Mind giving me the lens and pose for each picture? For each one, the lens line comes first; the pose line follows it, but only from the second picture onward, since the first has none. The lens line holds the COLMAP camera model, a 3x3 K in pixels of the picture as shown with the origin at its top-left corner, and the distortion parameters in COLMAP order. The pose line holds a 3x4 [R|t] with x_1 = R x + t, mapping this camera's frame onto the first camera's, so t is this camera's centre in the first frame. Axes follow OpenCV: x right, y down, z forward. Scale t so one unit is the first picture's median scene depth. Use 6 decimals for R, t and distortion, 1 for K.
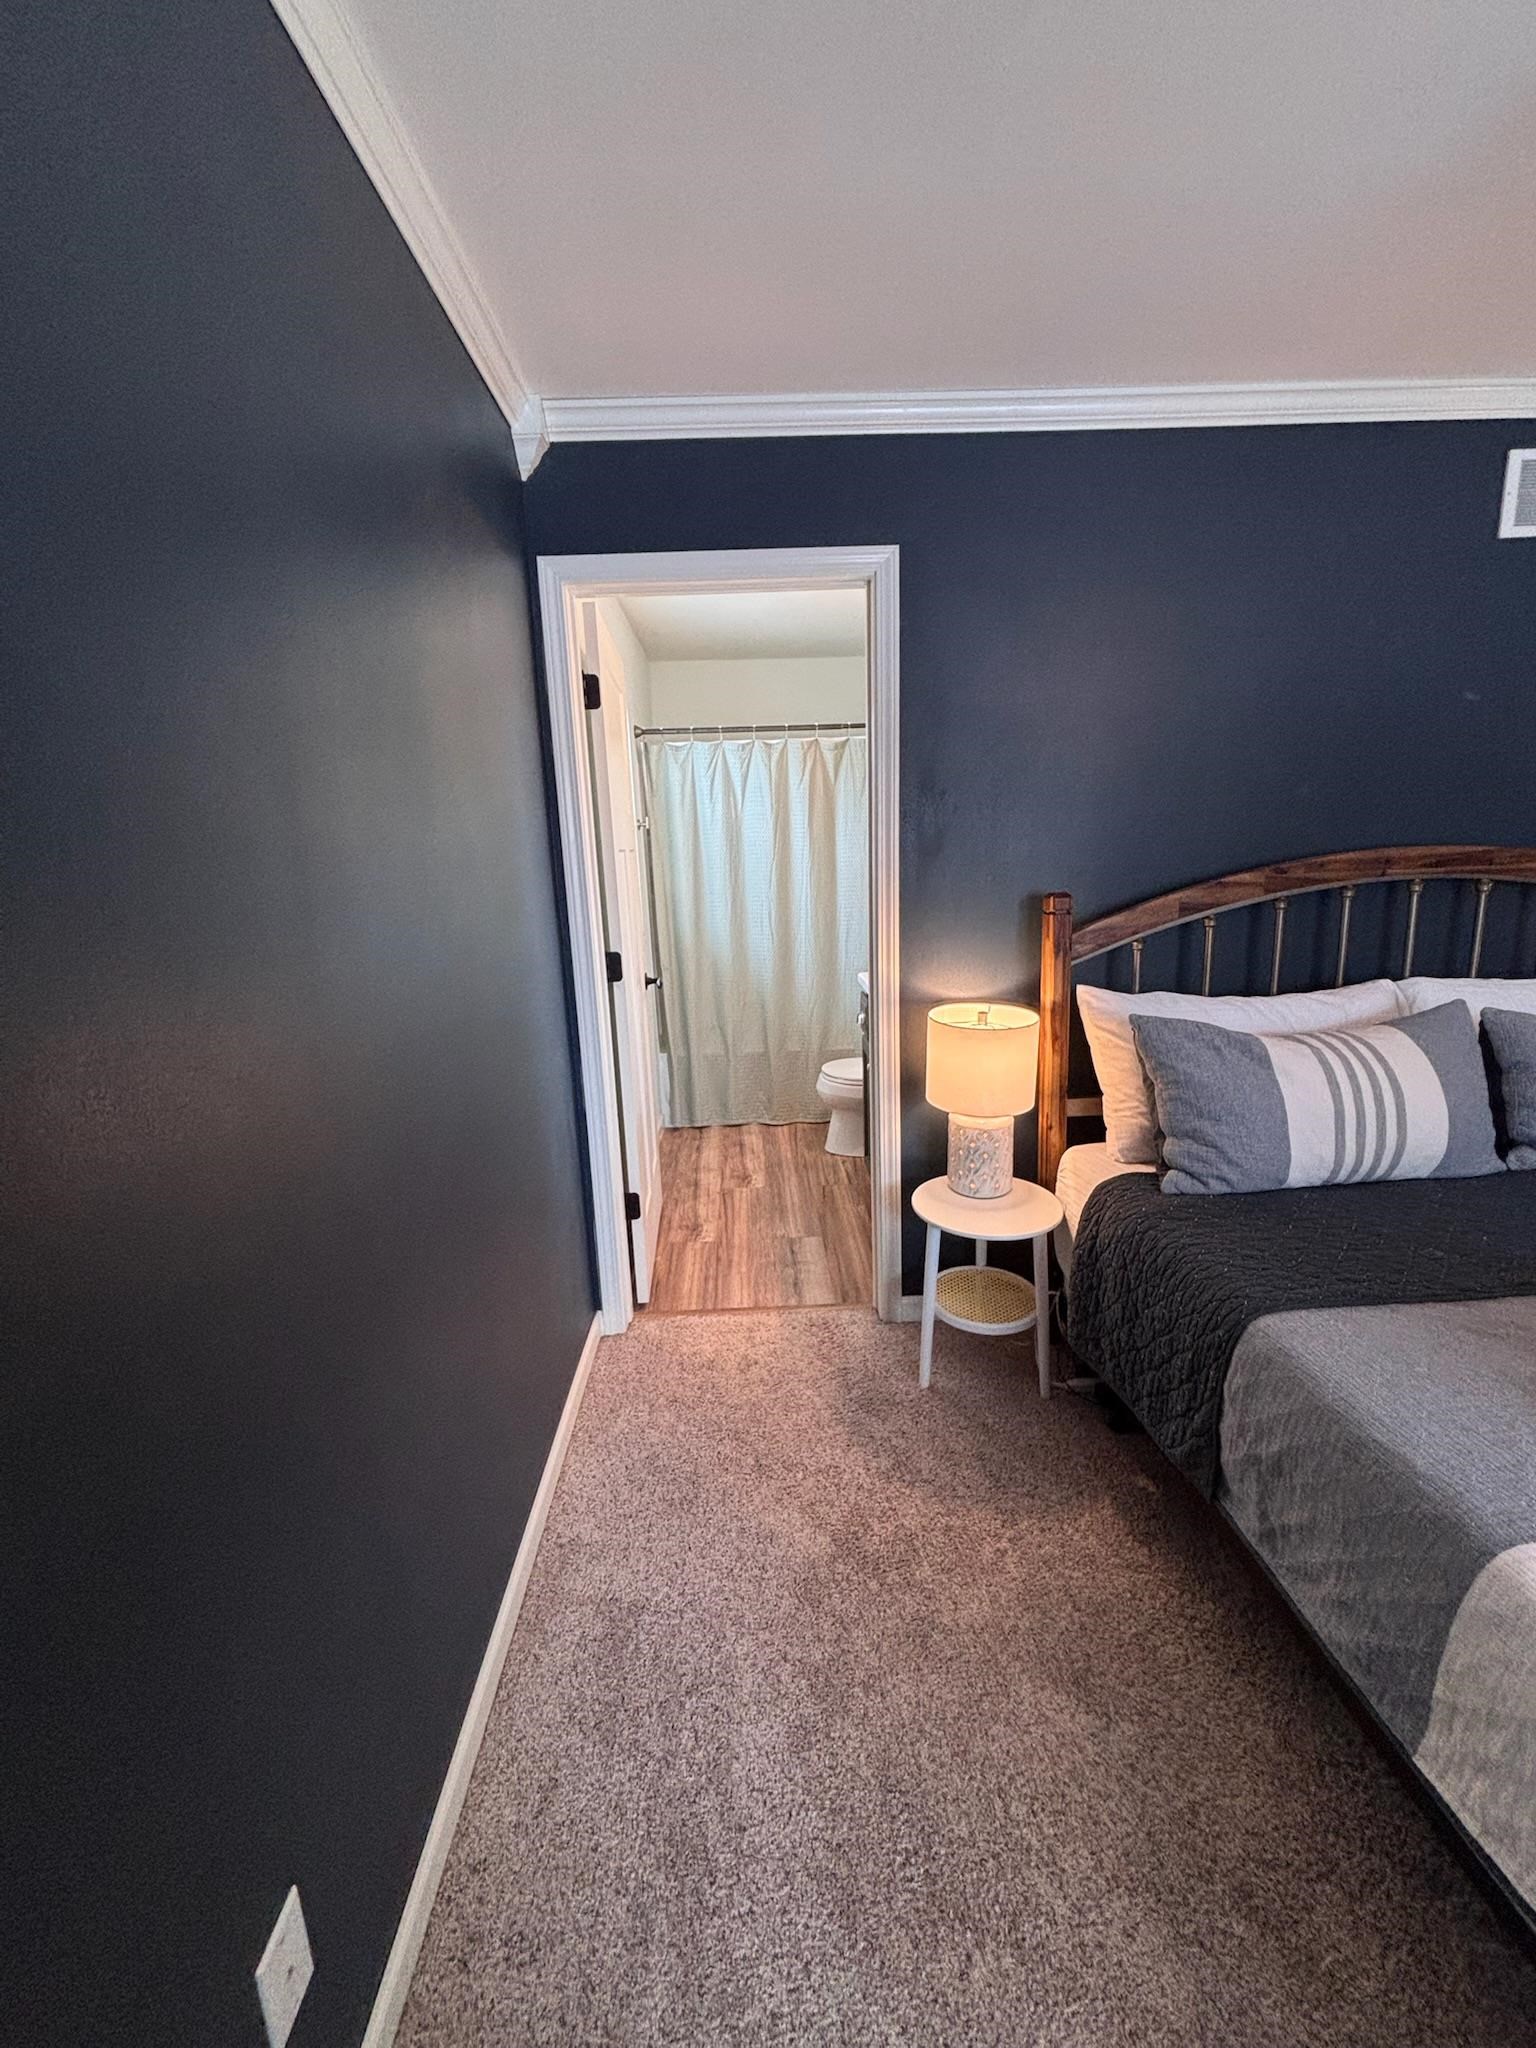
lens RADIAL K [[831.4, 0, 775.1], [0, 831.4, 1015.1], [0, 0, 1]] dist [0.005563, -0.000232]
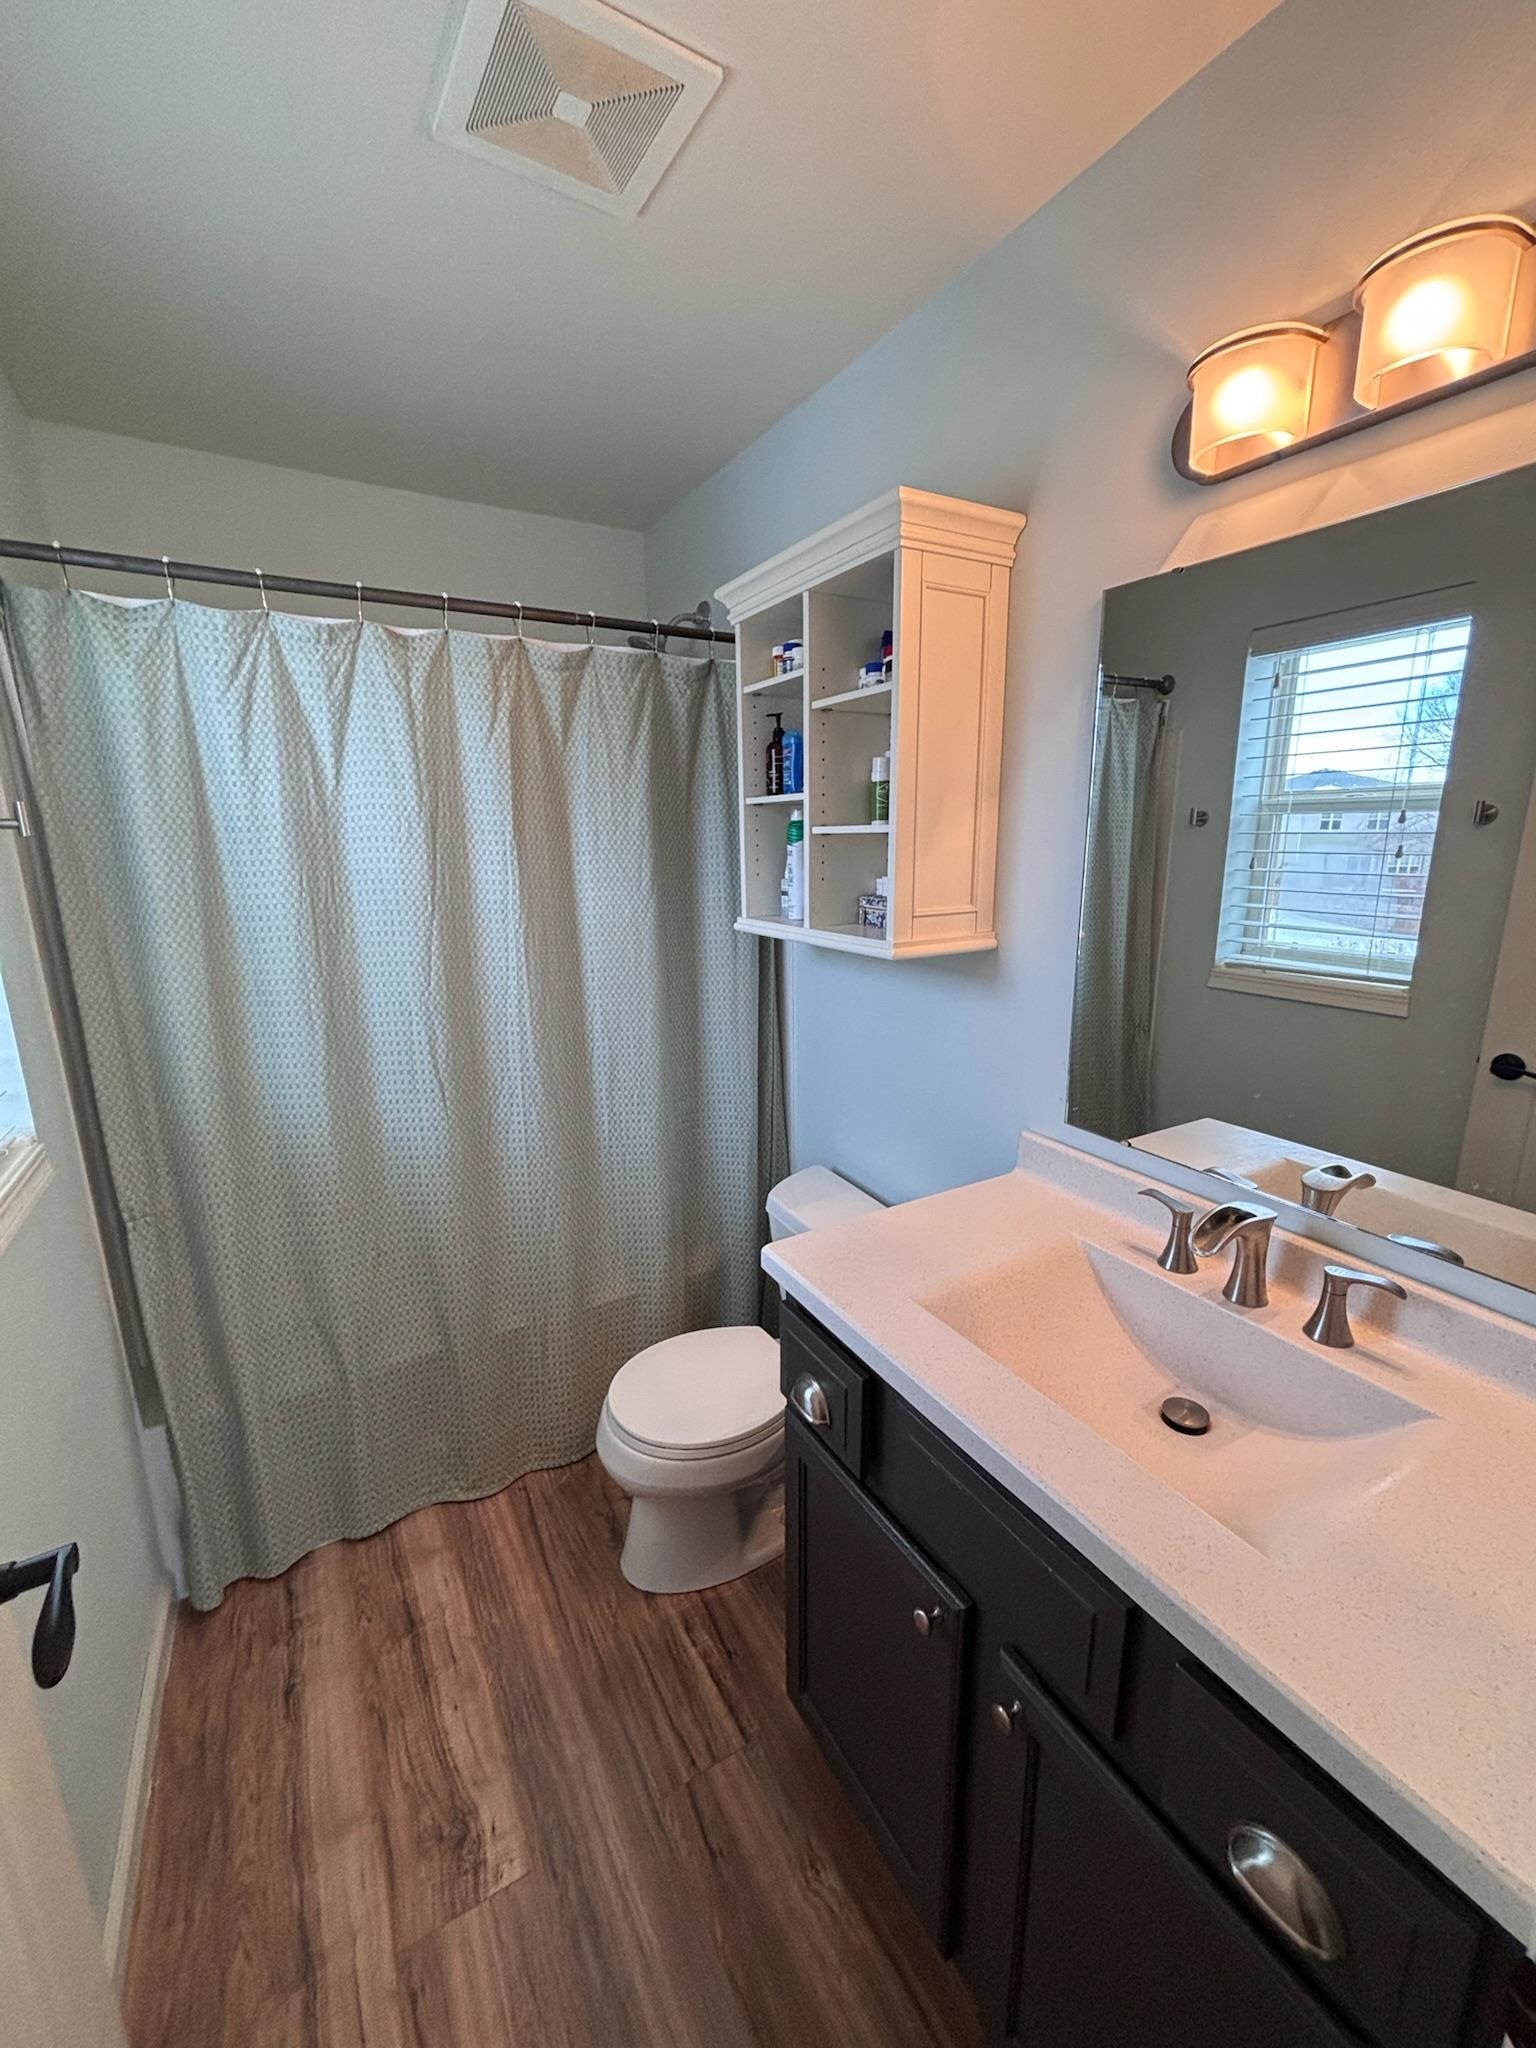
lens RADIAL K [[822.5, 0, 769.0], [0, 822.5, 1018.0], [0, 0, 1]] dist [-0.000911, -0.000085]
pose [[0.880965, -0.078291, 0.466660, -0.051282], [0.078385, 0.996737, 0.019245, -0.134299], [-0.466644, 0.019625, 0.884227, 0.566711]]
